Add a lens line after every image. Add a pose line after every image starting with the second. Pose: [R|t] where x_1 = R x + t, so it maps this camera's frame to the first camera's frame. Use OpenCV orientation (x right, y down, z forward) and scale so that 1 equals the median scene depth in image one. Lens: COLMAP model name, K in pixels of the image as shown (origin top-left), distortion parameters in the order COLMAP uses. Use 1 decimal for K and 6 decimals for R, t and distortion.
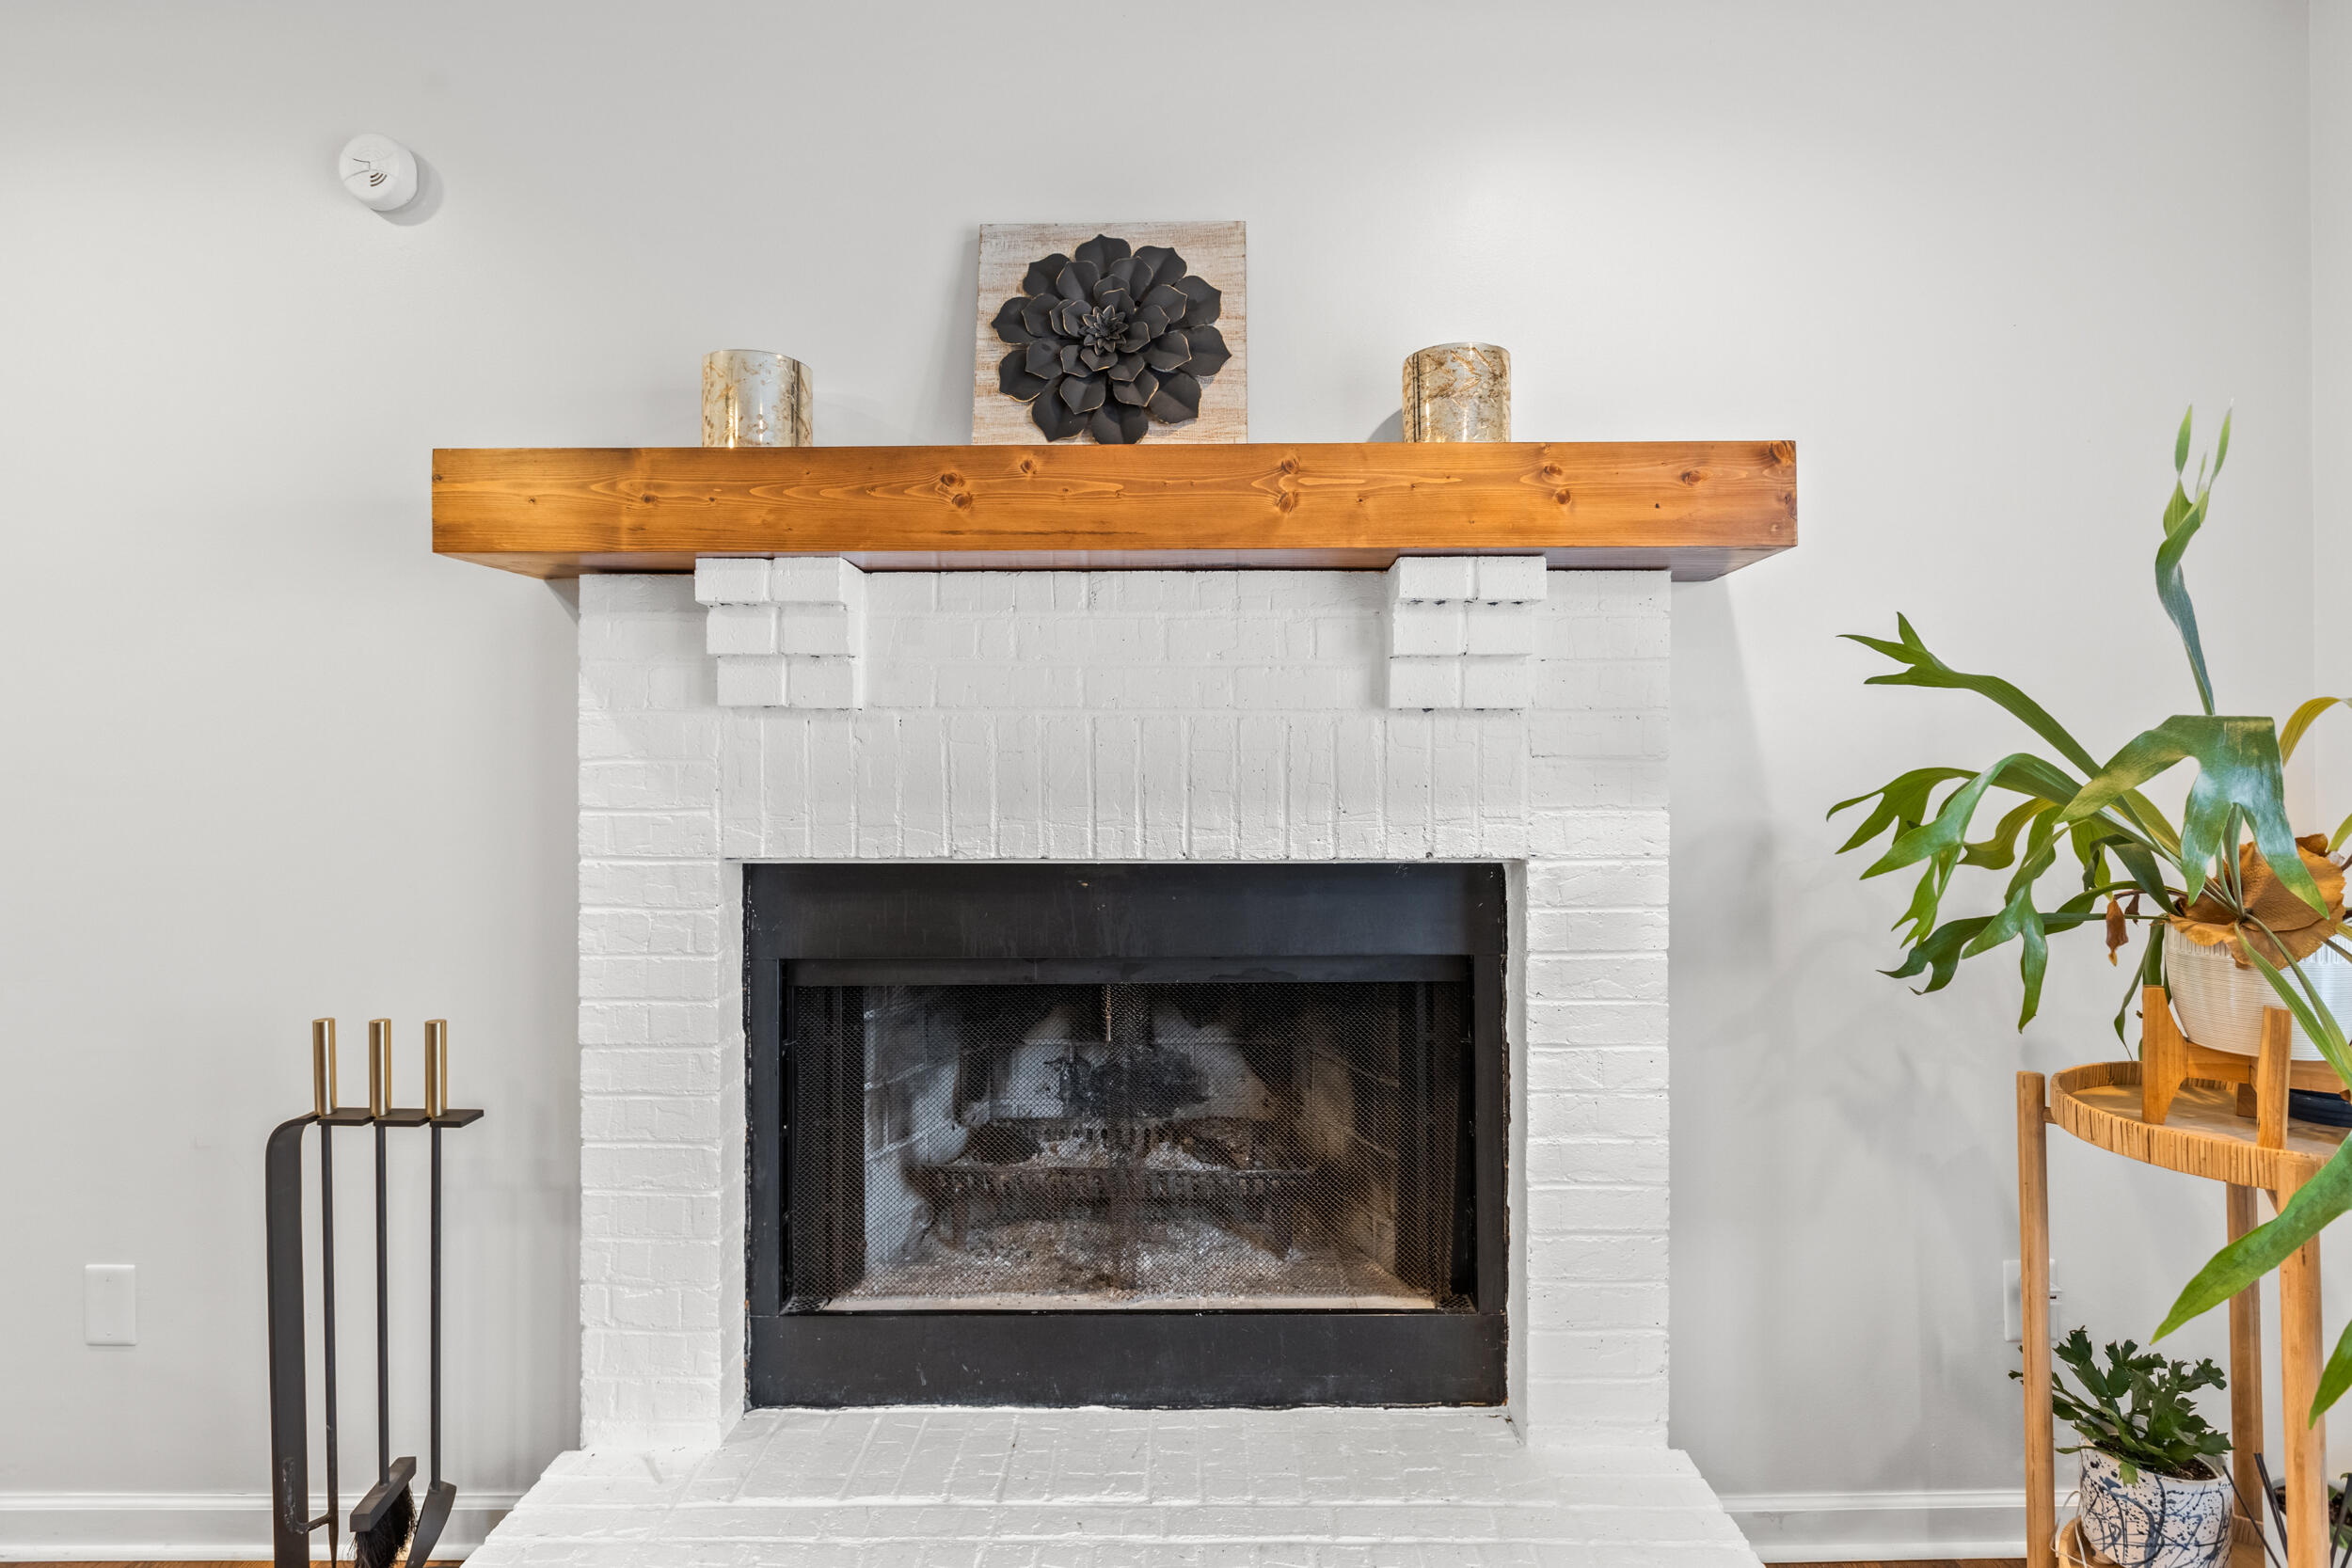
lens RADIAL K [[1165.0, 0, 1174.9], [0, 1165.0, 764.5], [0, 0, 1]] dist [-0.002531, -0.000489]
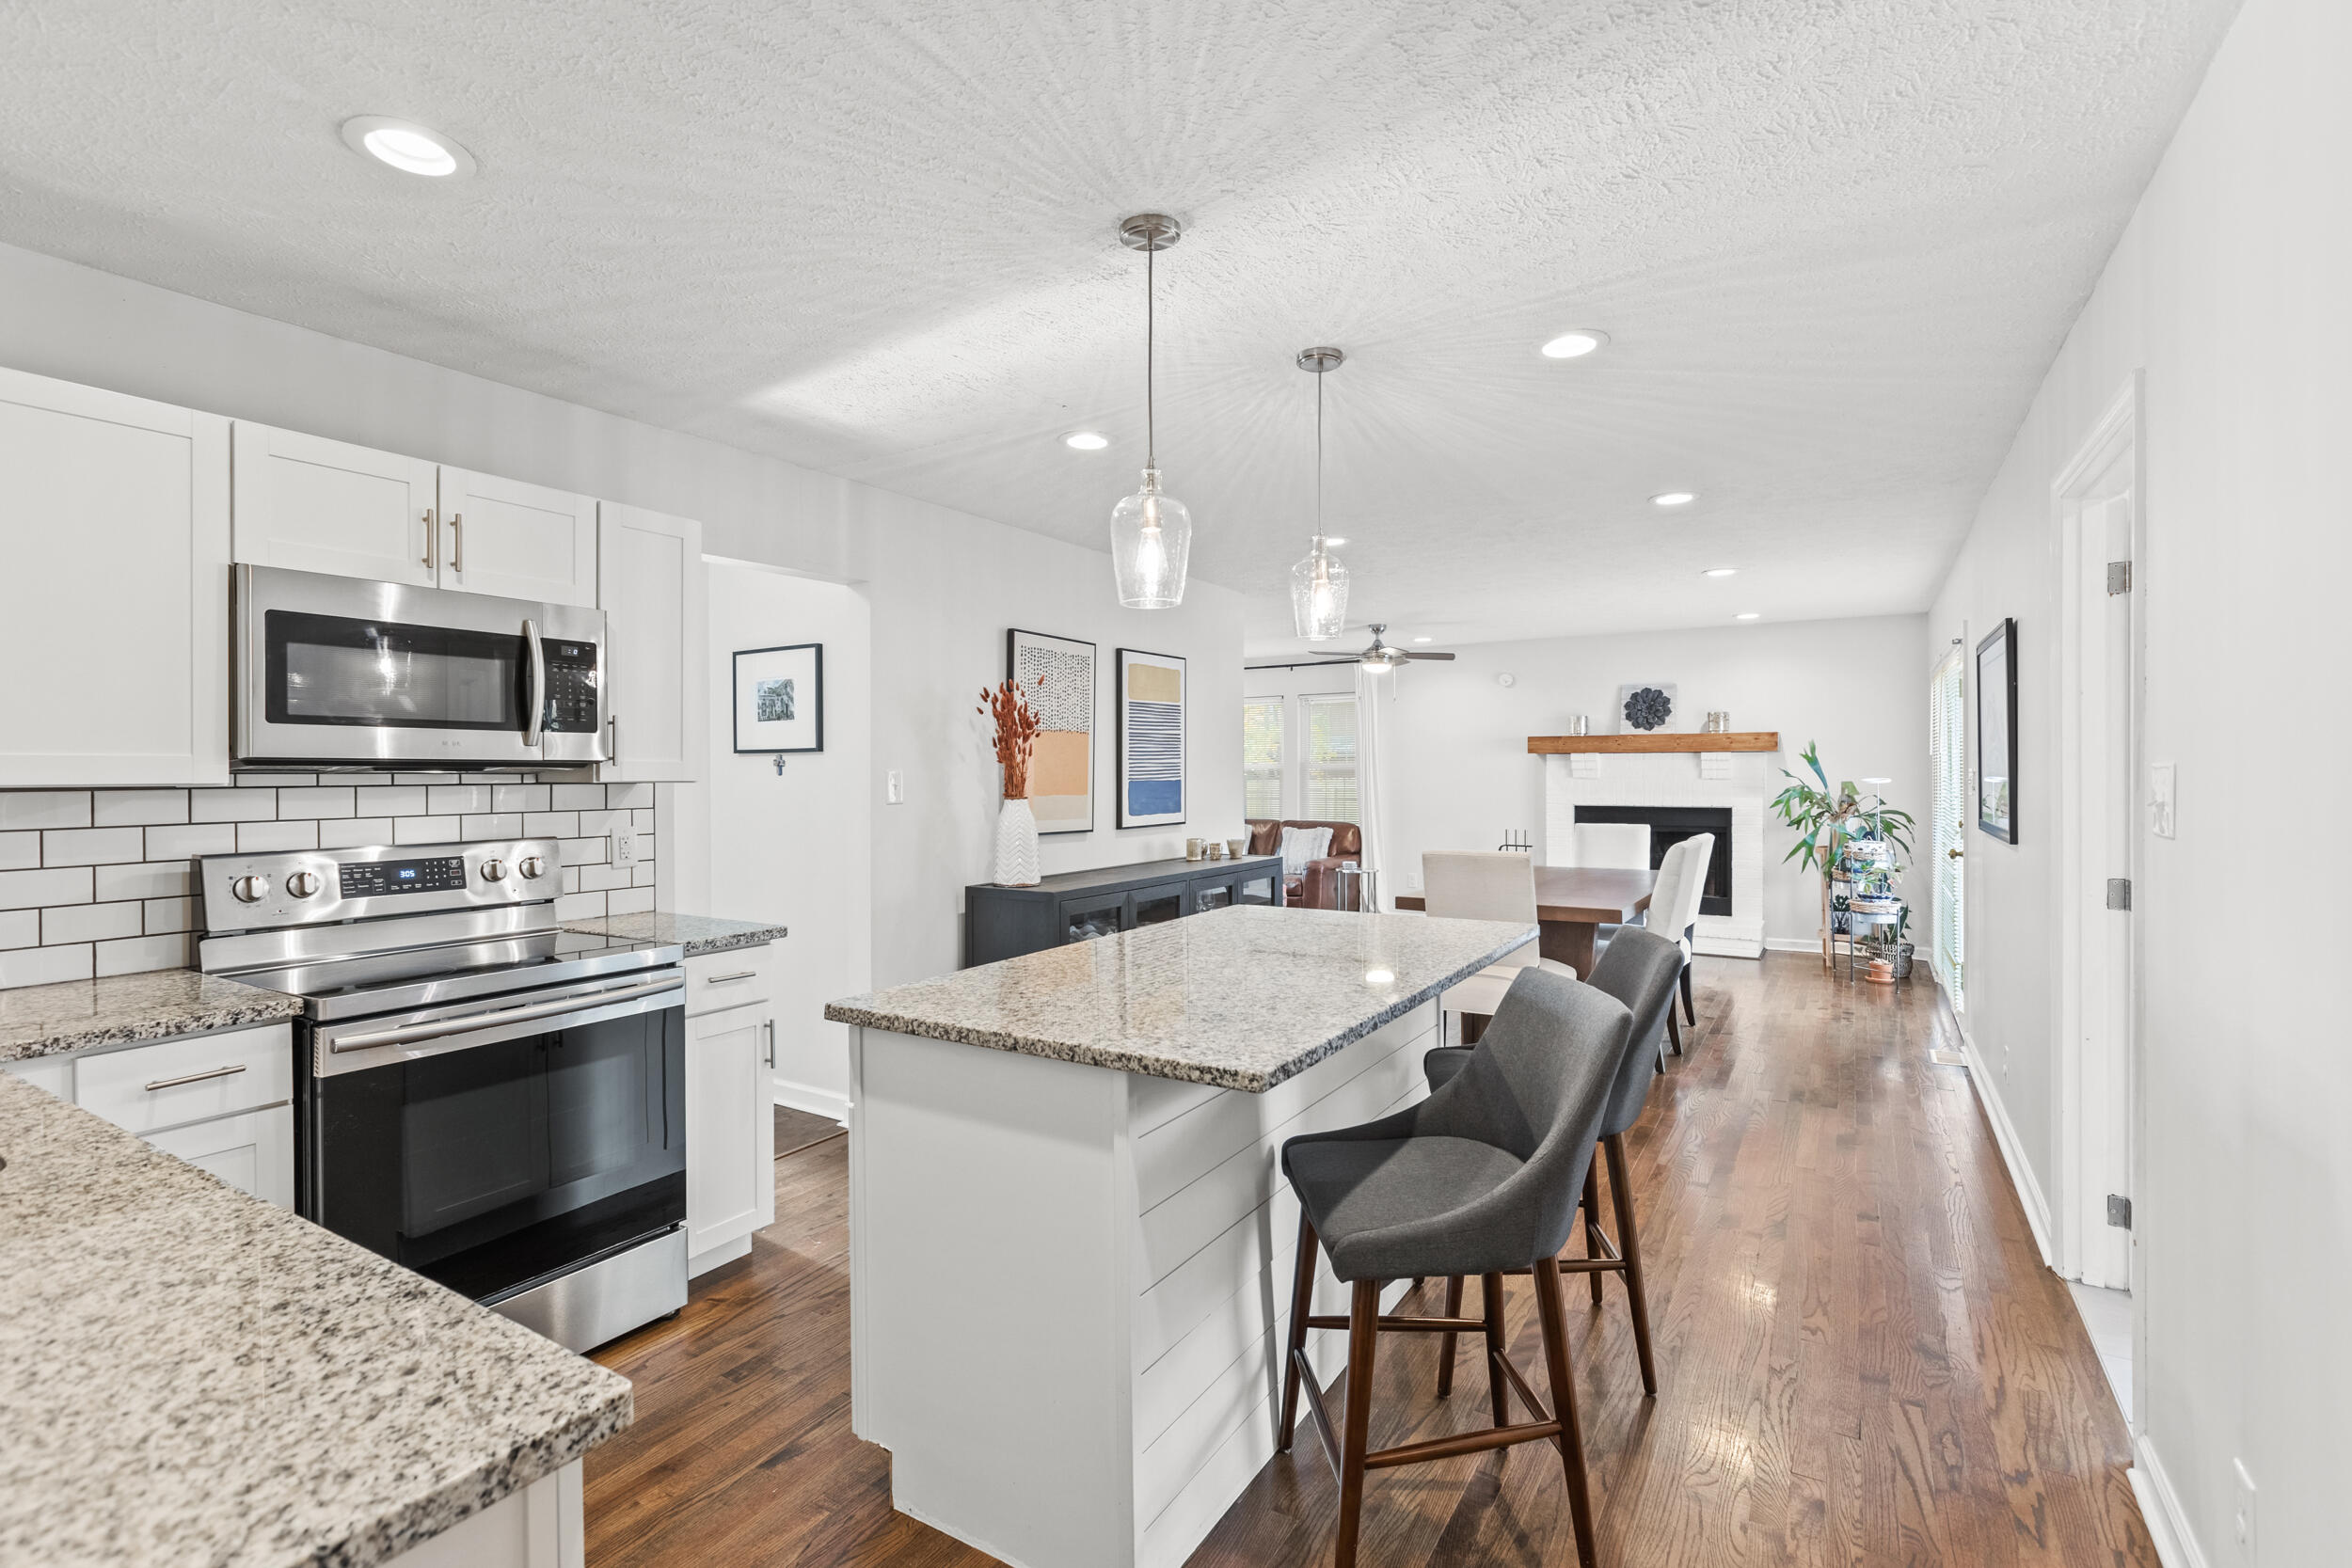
lens RADIAL K [[1101.1, 0, 1183.4], [0, 1101.1, 775.8], [0, 0, 1]] dist [0.002848, 0.000138]
pose [[0.859077, 0.003238, -0.511836, 0.718576], [0.001456, 0.999960, 0.008769, -0.107664], [0.511844, -0.008279, 0.859039, -4.530614]]
